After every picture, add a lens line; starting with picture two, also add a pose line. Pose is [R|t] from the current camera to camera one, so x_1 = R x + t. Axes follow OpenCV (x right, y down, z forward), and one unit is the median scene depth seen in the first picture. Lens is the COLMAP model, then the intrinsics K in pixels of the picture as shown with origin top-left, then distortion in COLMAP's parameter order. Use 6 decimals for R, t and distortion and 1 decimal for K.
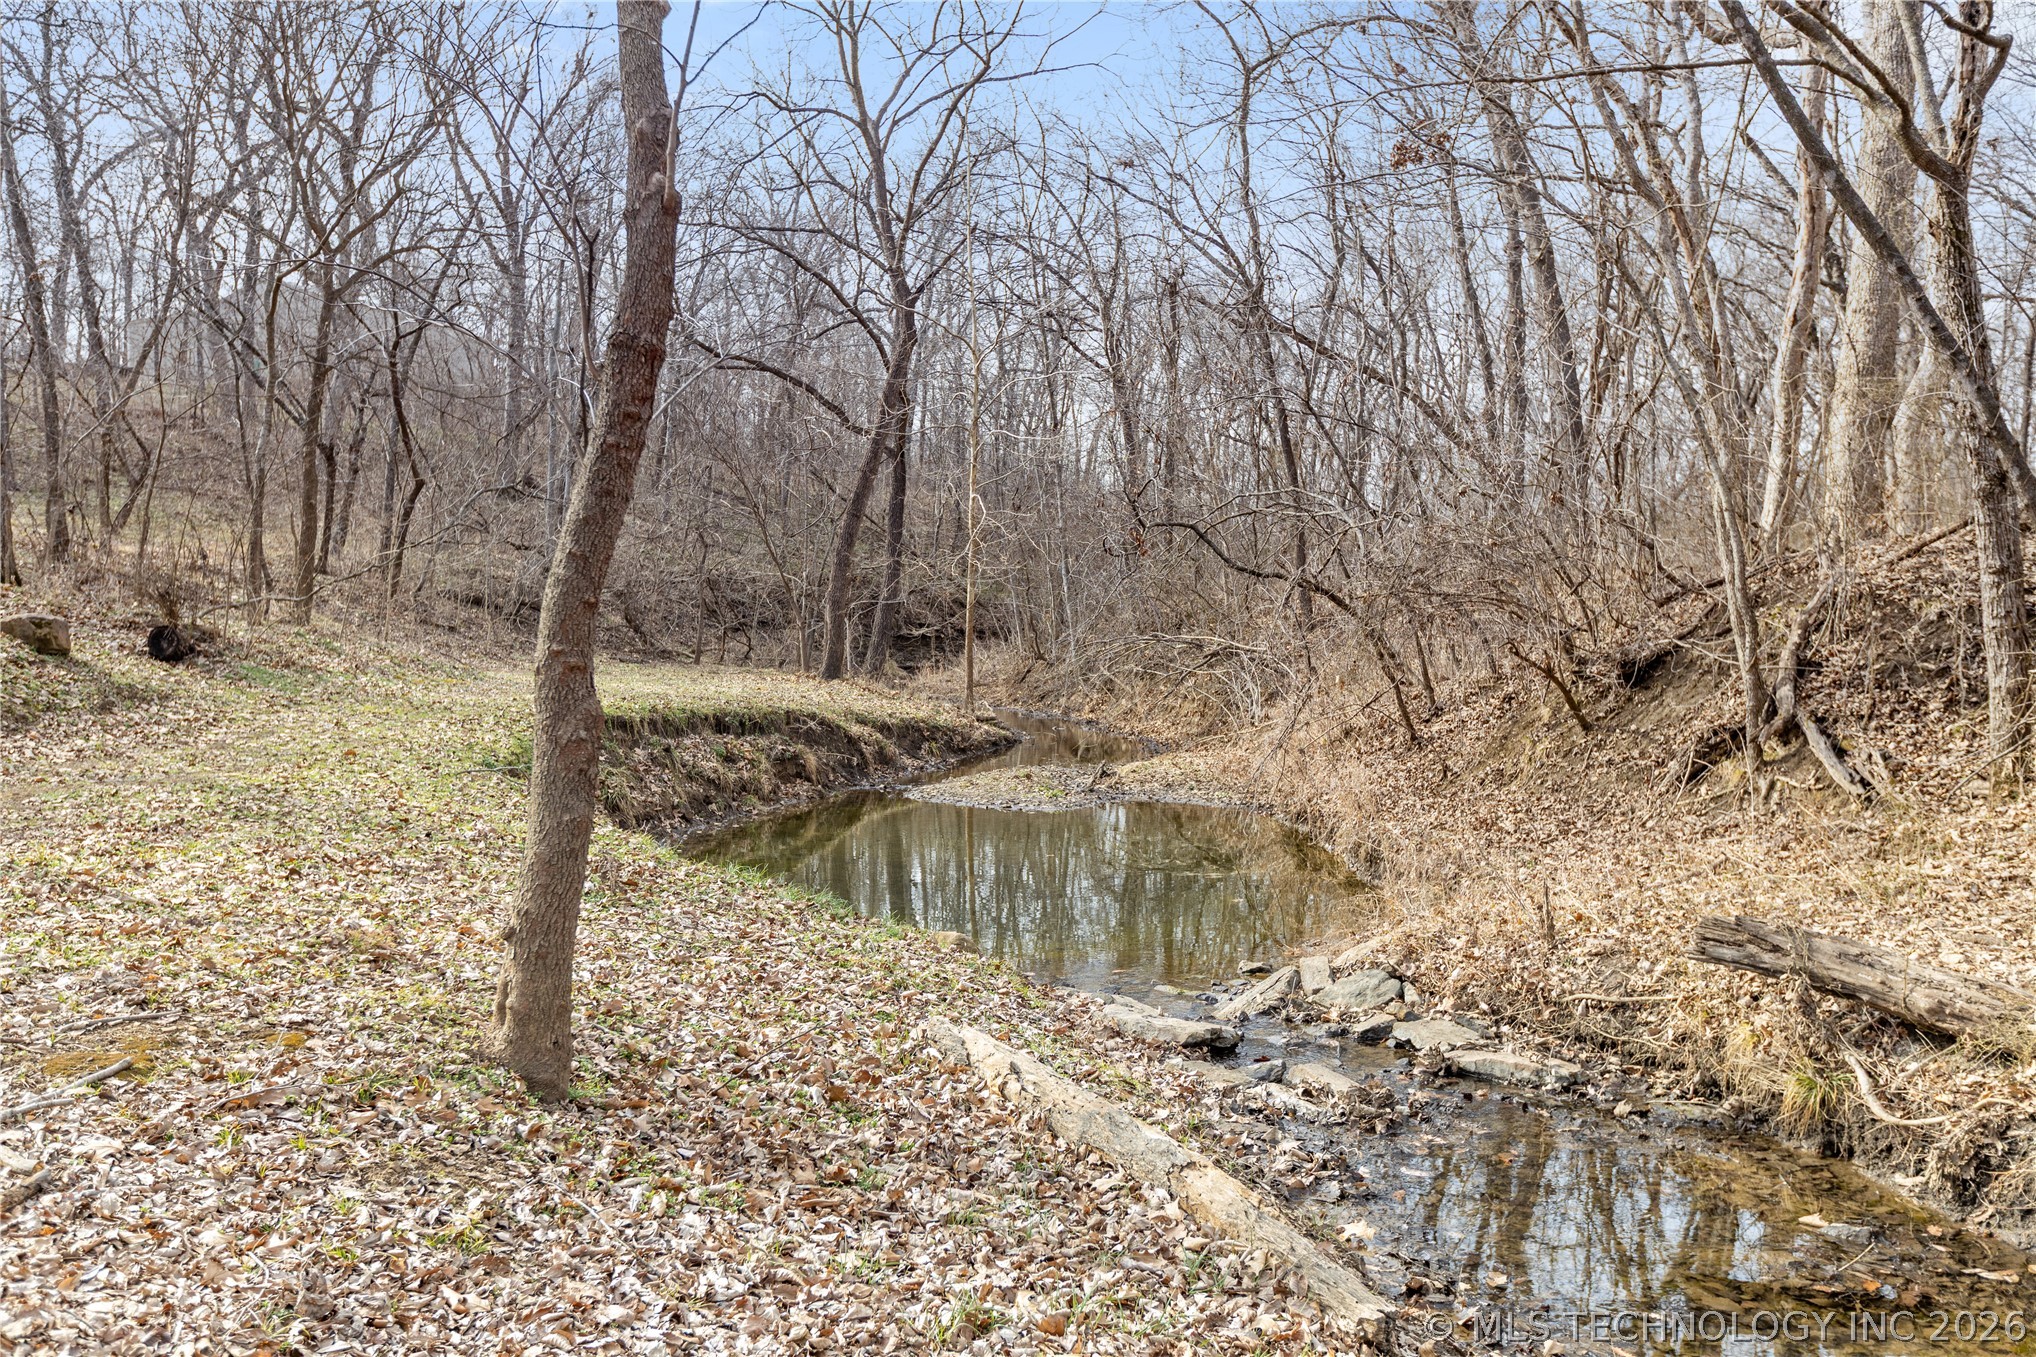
lens RADIAL K [[1762.2, 0, 1018.1], [0, 1762.2, 679.0], [0, 0, 1]] dist [-0.005007, 0.029539]
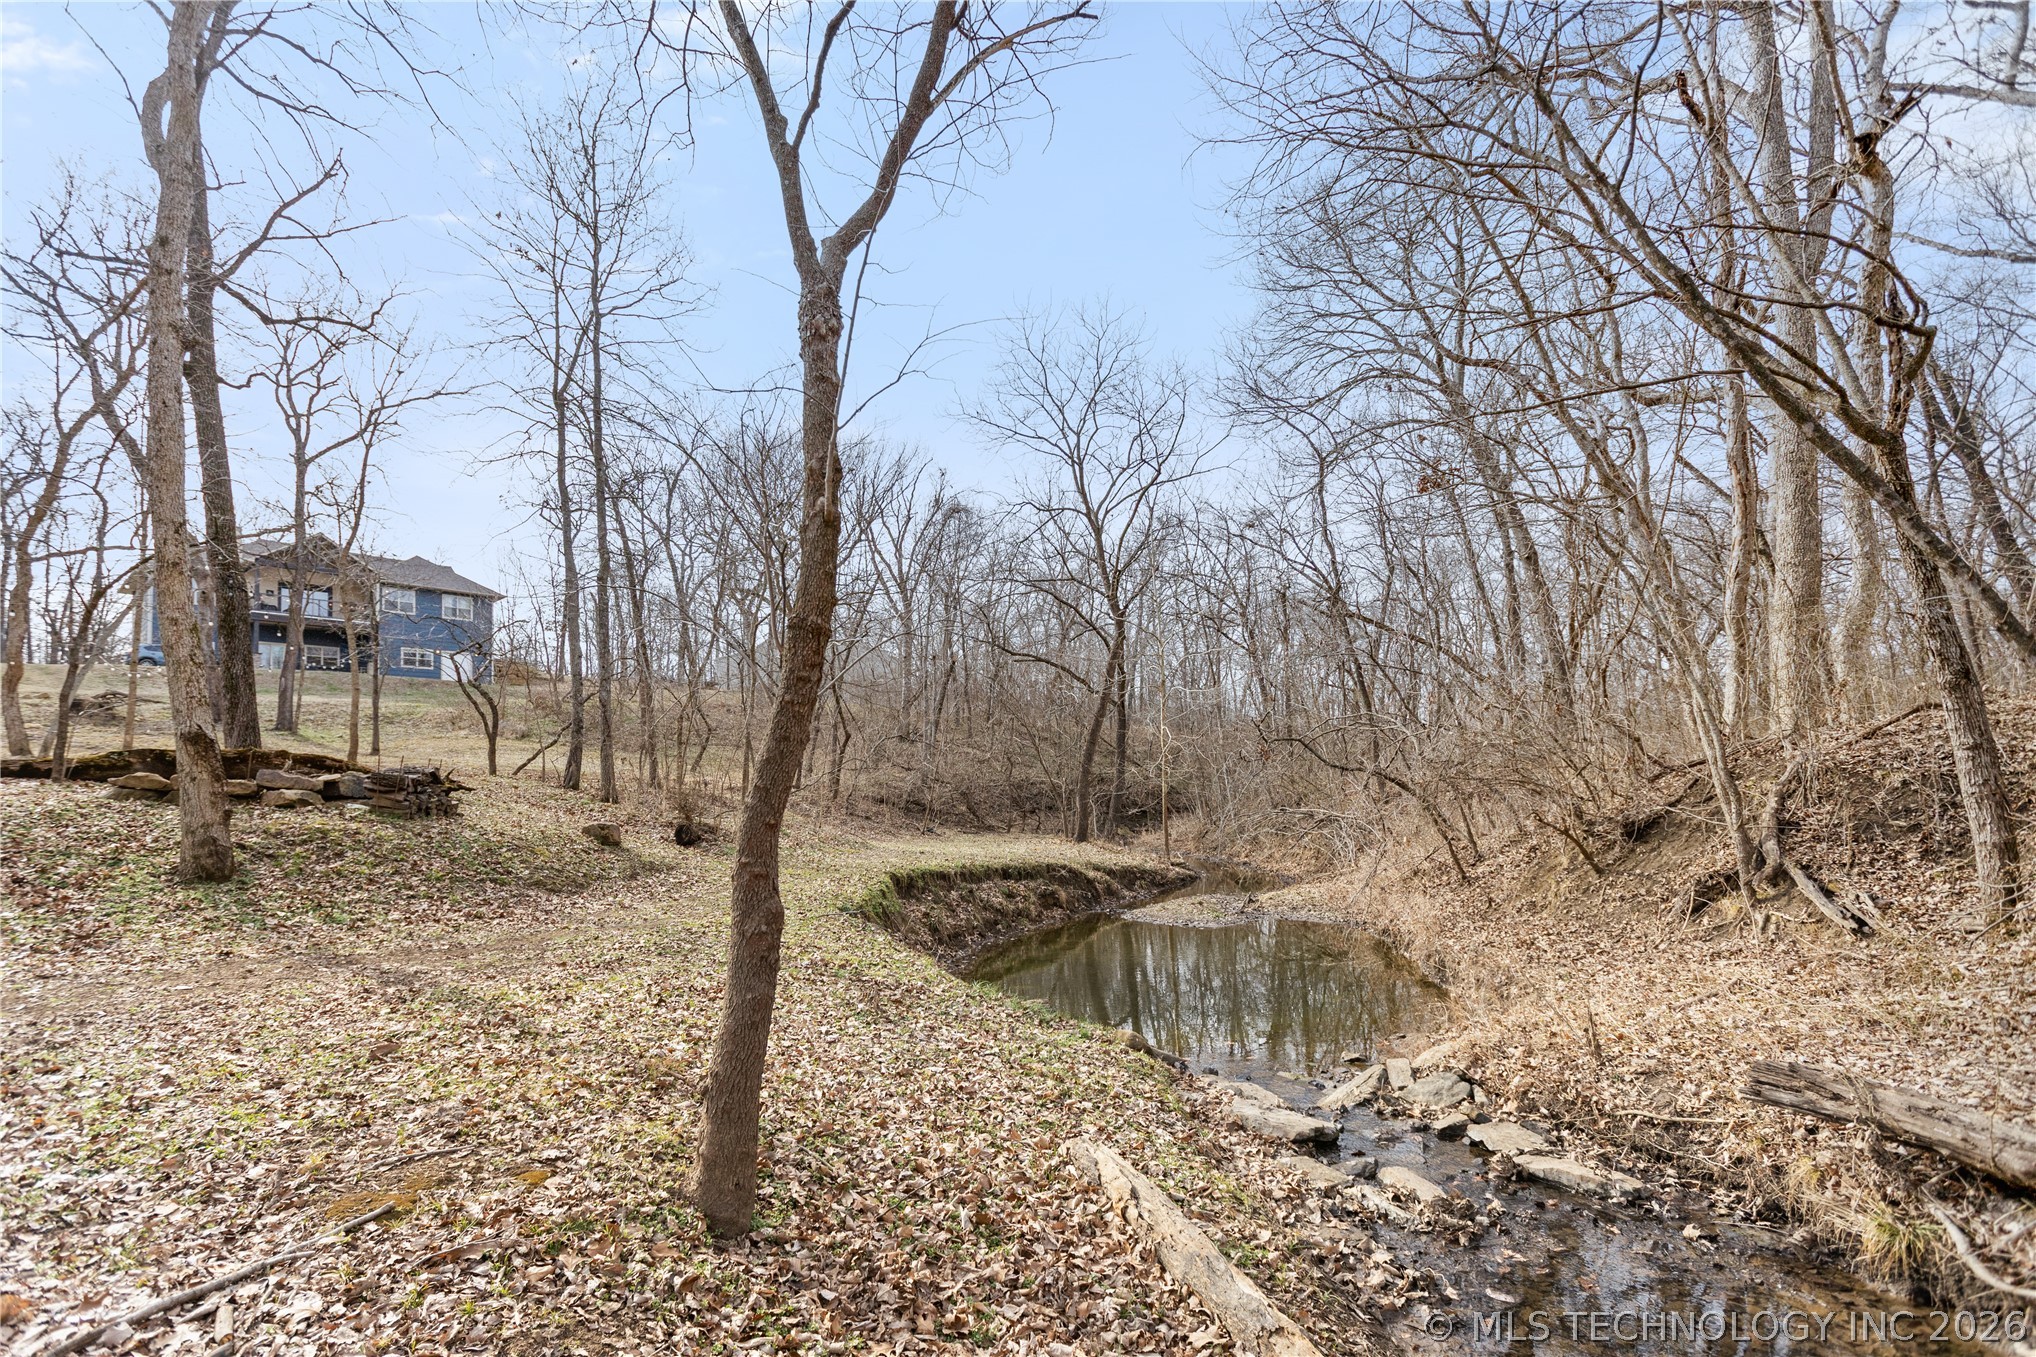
lens RADIAL K [[936.4, 0, 1011.5], [0, 936.4, 731.4], [0, 0, 1]] dist [0.005877, -0.000431]
pose [[0.974945, -0.048660, -0.217059, 0.043451], [0.025862, 0.993959, -0.106664, -0.017670], [0.220938, 0.098378, 0.970313, 0.197773]]
